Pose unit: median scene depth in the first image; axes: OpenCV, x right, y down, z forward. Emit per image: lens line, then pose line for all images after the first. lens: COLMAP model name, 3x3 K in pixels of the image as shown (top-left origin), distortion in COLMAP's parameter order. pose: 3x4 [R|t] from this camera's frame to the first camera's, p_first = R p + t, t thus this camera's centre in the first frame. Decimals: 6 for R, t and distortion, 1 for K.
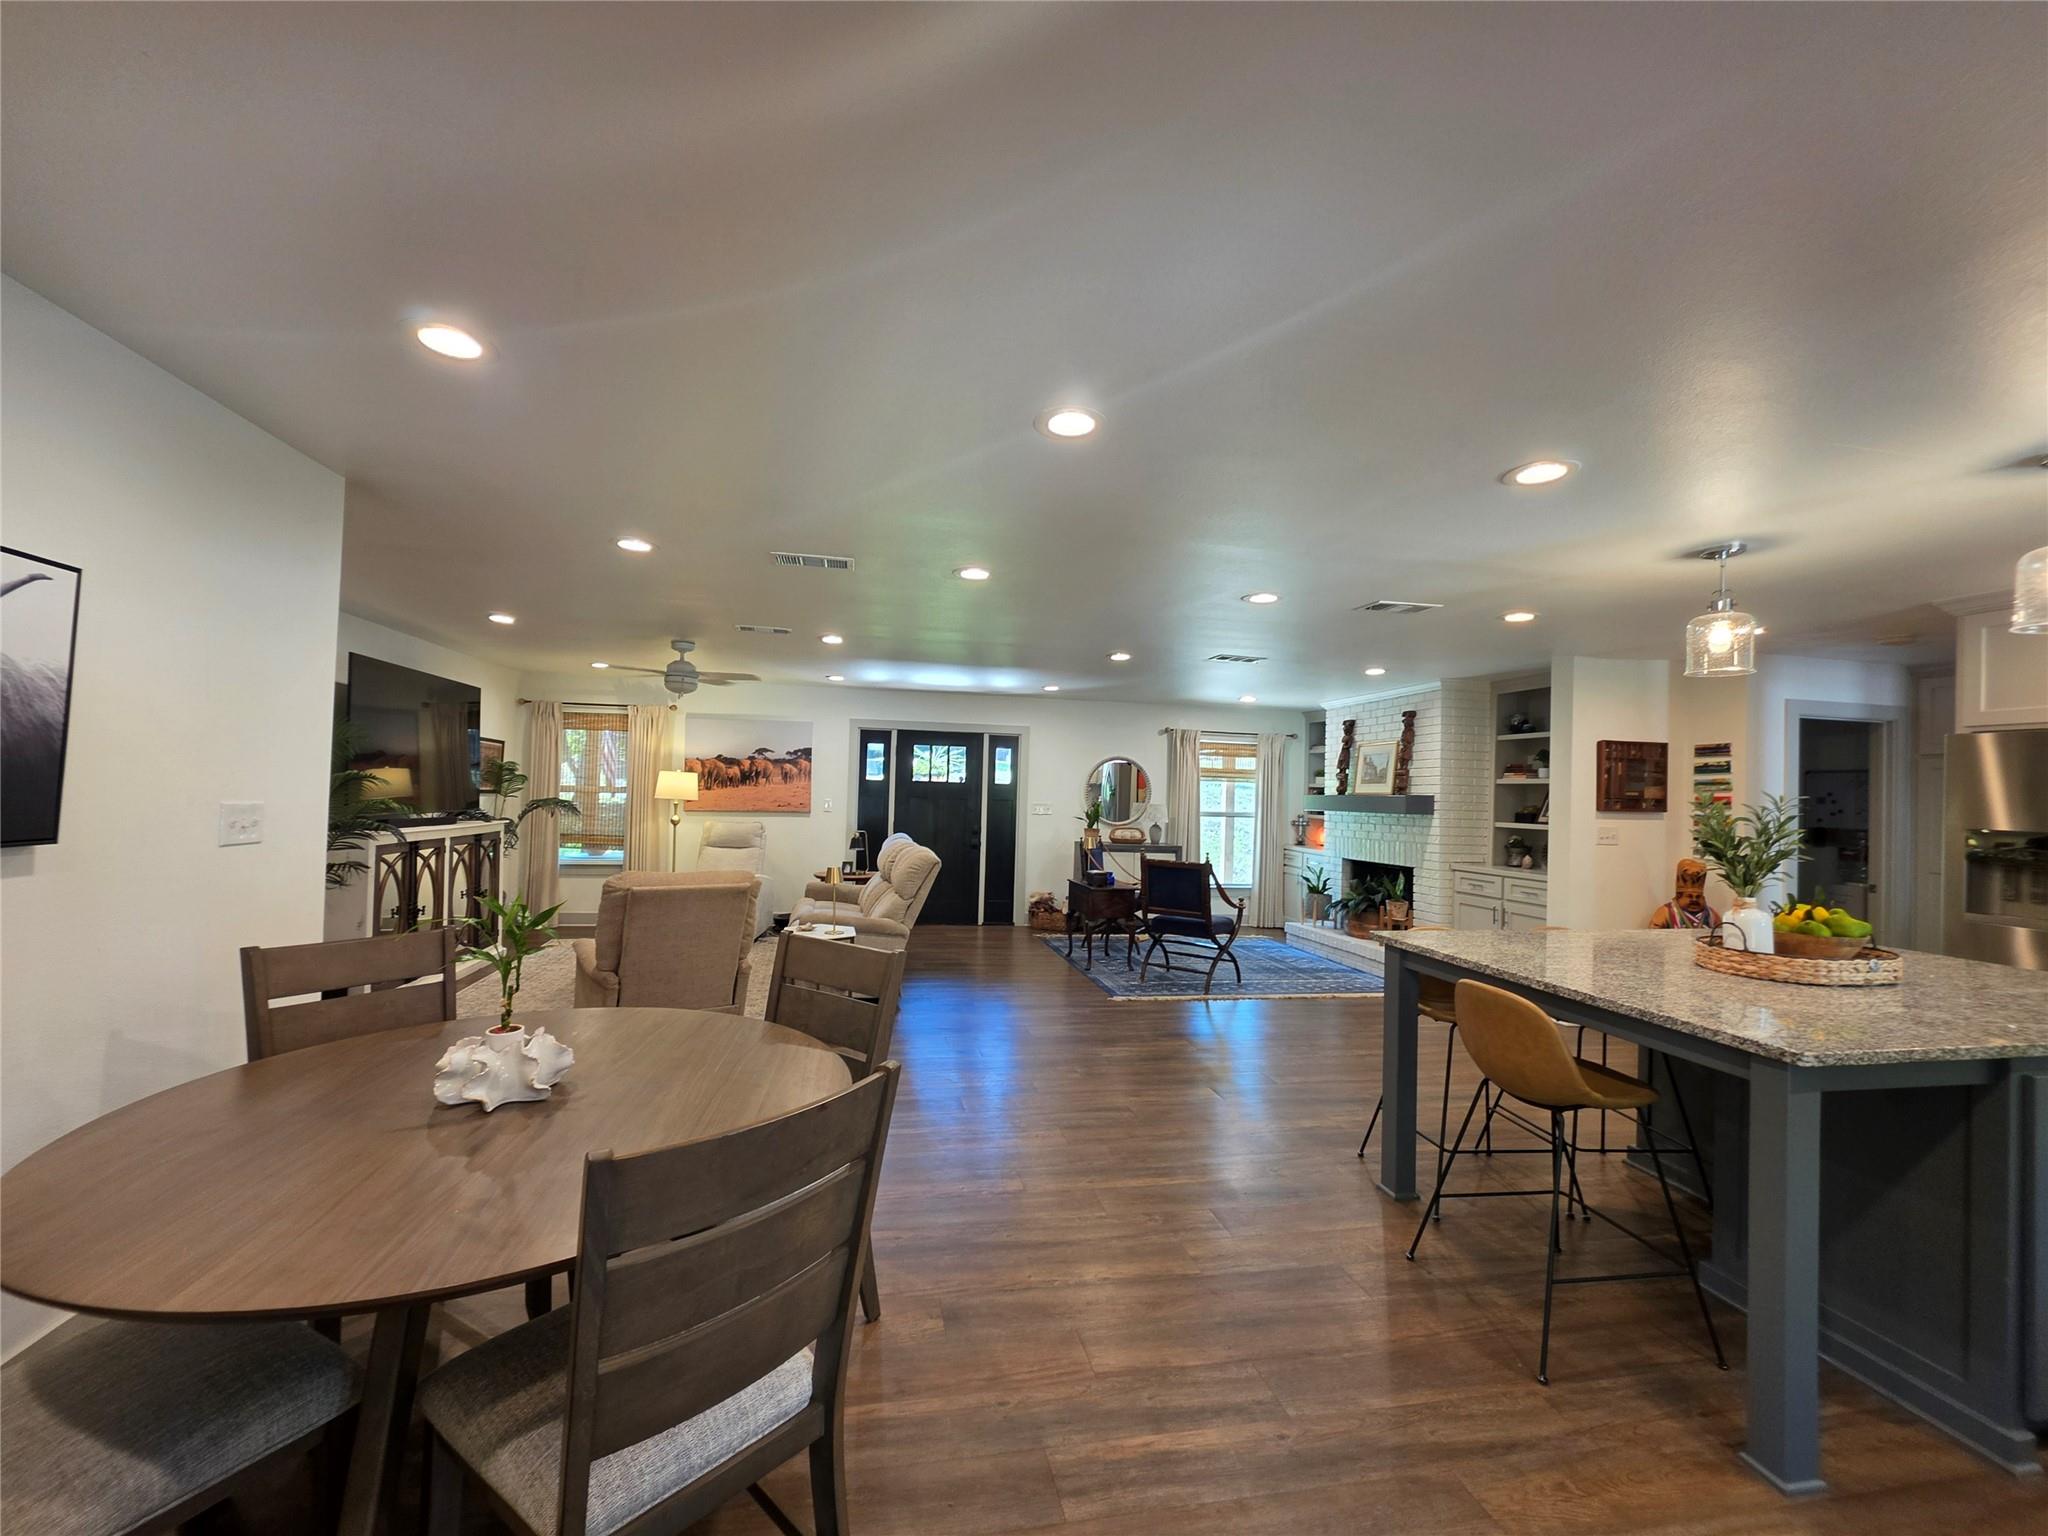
lens RADIAL K [[840.0, 0, 1007.9], [0, 840.0, 767.6], [0, 0, 1]] dist [-0.000737, -0.000189]
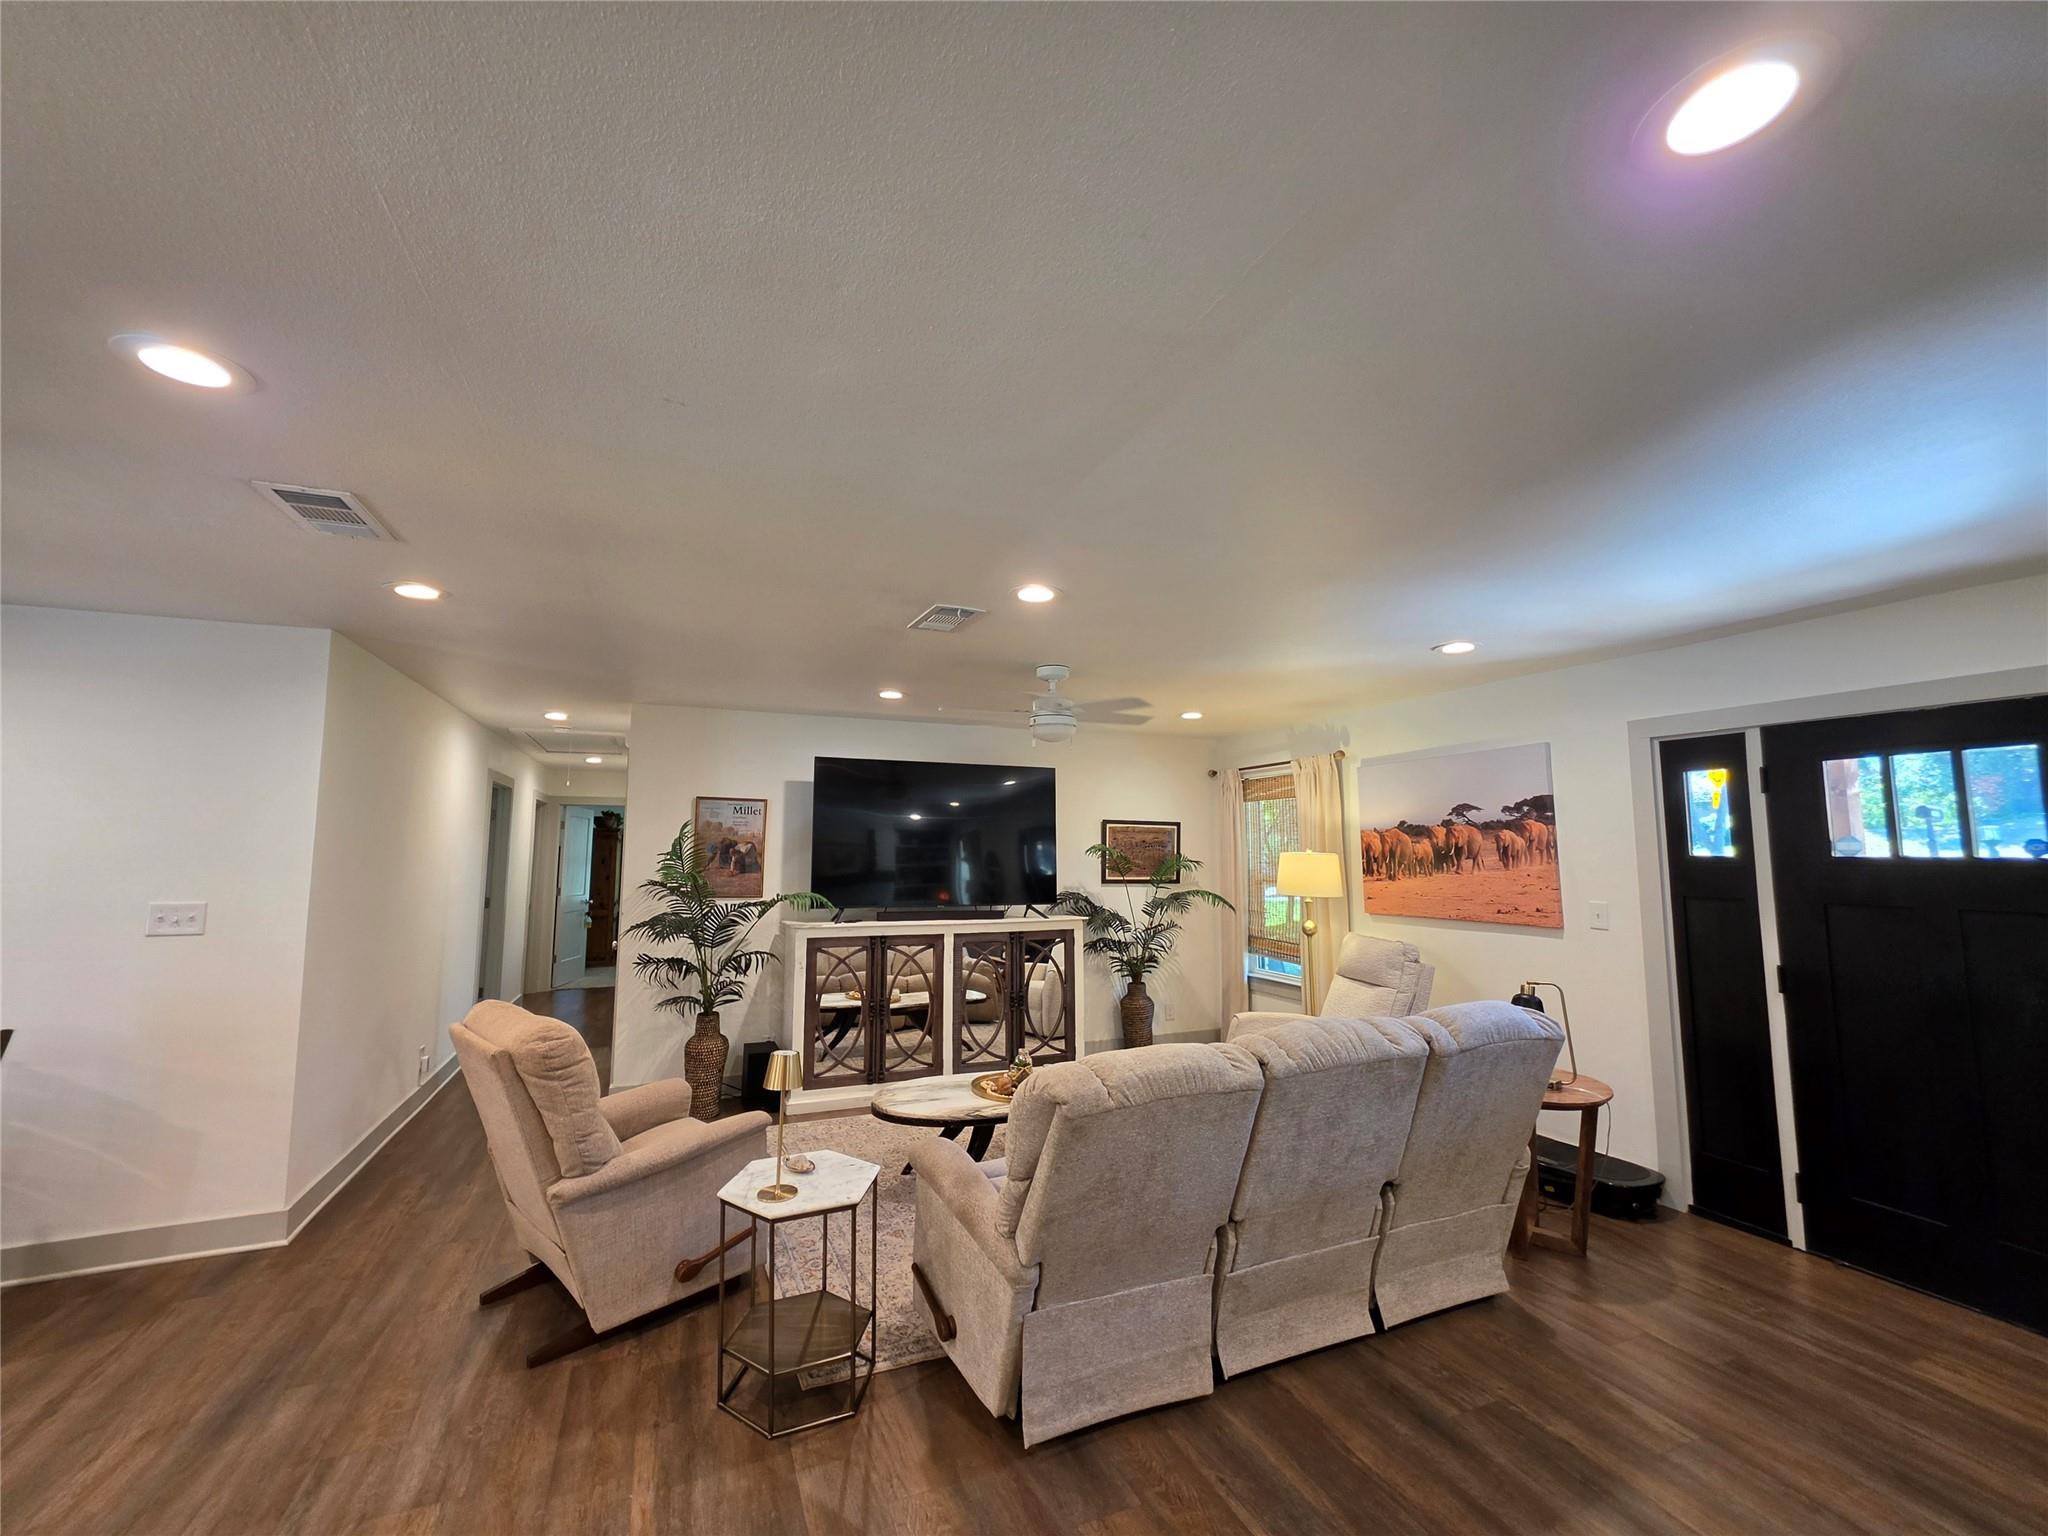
lens RADIAL K [[840.0, 0, 1007.9], [0, 840.0, 767.6], [0, 0, 1]] dist [-0.000737, -0.000189]
pose [[0.188741, -0.124841, -0.974059, 0.190186], [0.032545, 0.992137, -0.120852, 0.009882], [0.981487, -0.008891, 0.191320, 0.603989]]
